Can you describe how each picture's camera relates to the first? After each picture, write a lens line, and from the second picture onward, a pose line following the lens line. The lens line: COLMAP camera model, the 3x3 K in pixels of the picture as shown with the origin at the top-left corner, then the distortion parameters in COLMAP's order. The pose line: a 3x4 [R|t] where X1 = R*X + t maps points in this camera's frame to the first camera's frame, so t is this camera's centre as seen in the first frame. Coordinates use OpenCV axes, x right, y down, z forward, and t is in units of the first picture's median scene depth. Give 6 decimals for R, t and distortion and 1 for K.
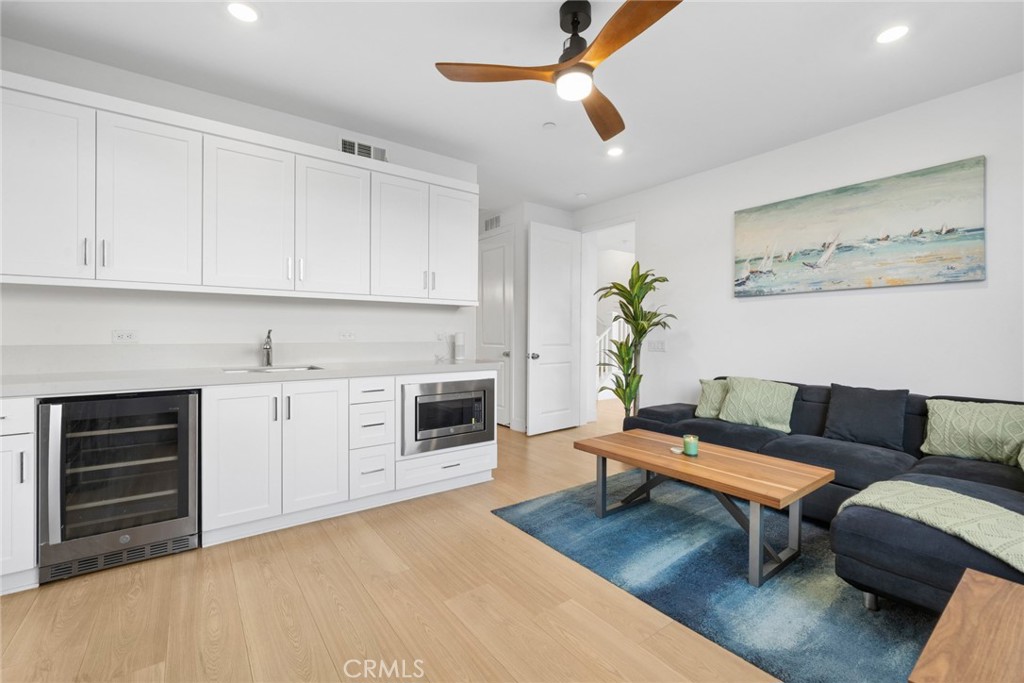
lens RADIAL K [[436.7, 0, 513.4], [0, 436.7, 334.0], [0, 0, 1]] dist [0.000869, 0.000101]
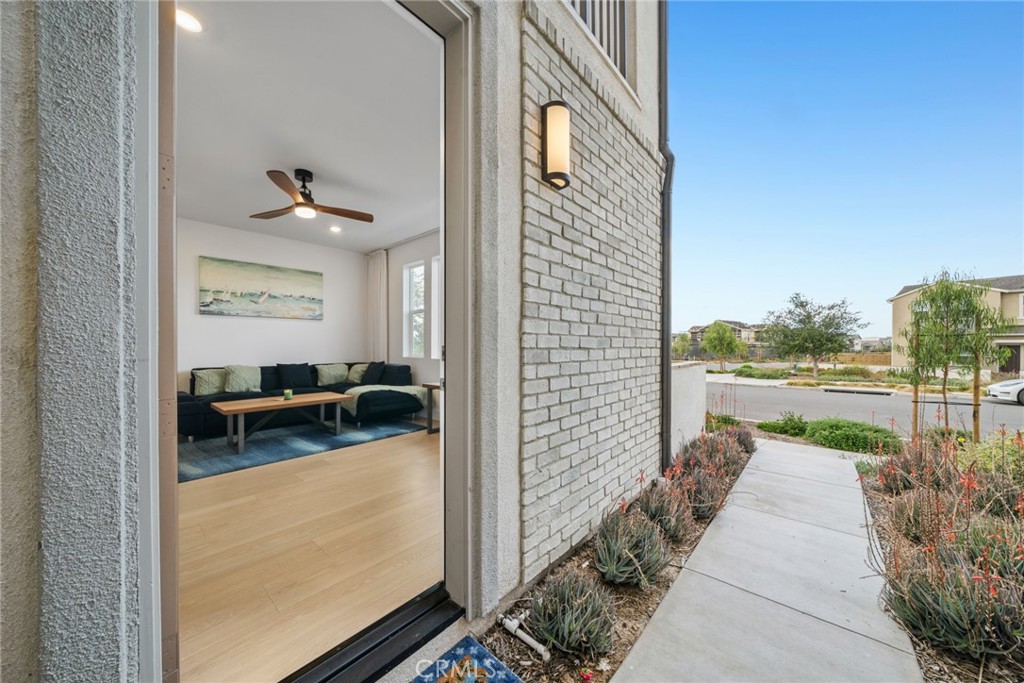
lens RADIAL K [[352.5, 0, 507.4], [0, 352.5, 336.0], [0, 0, 1]] dist [-0.005971, -0.000150]
pose [[-0.201333, 0.022622, 0.979262, -1.090447], [0.001067, 0.999738, -0.022876, 0.023152], [-0.979522, -0.003561, -0.201305, 0.285321]]
